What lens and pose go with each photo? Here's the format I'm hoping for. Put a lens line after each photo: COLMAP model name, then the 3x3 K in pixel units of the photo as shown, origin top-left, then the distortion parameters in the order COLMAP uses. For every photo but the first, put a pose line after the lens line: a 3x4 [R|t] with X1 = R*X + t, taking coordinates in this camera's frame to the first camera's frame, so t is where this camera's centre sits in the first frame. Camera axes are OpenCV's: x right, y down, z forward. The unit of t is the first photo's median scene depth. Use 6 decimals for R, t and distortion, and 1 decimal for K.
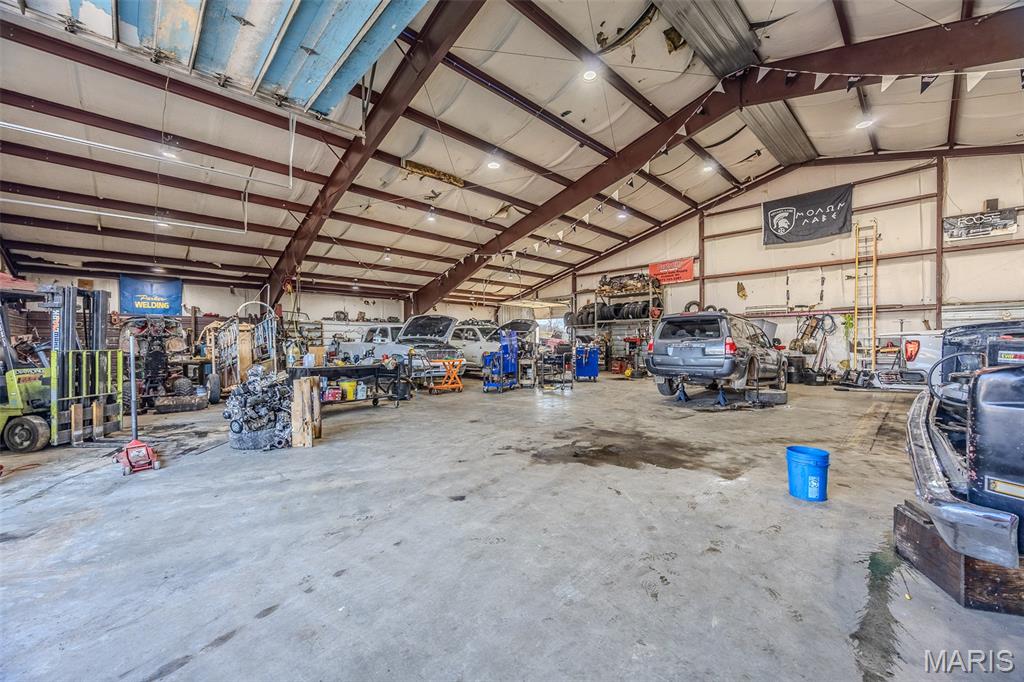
lens RADIAL K [[395.2, 0, 517.0], [0, 395.2, 342.8], [0, 0, 1]] dist [0.013506, -0.000012]
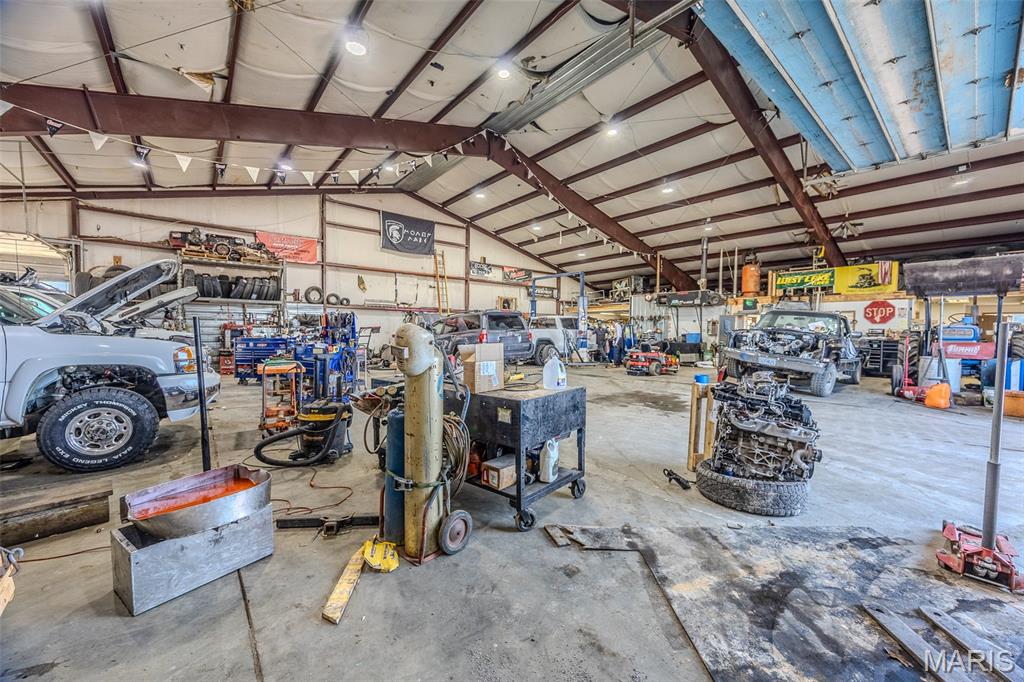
lens RADIAL K [[395.2, 0, 517.0], [0, 395.2, 342.8], [0, 0, 1]] dist [0.013506, -0.000012]
pose [[0.061020, -0.029414, 0.997703, -0.530238], [-0.000343, 0.999565, 0.029489, -0.003004], [-0.998137, -0.002142, 0.060983, 0.554625]]
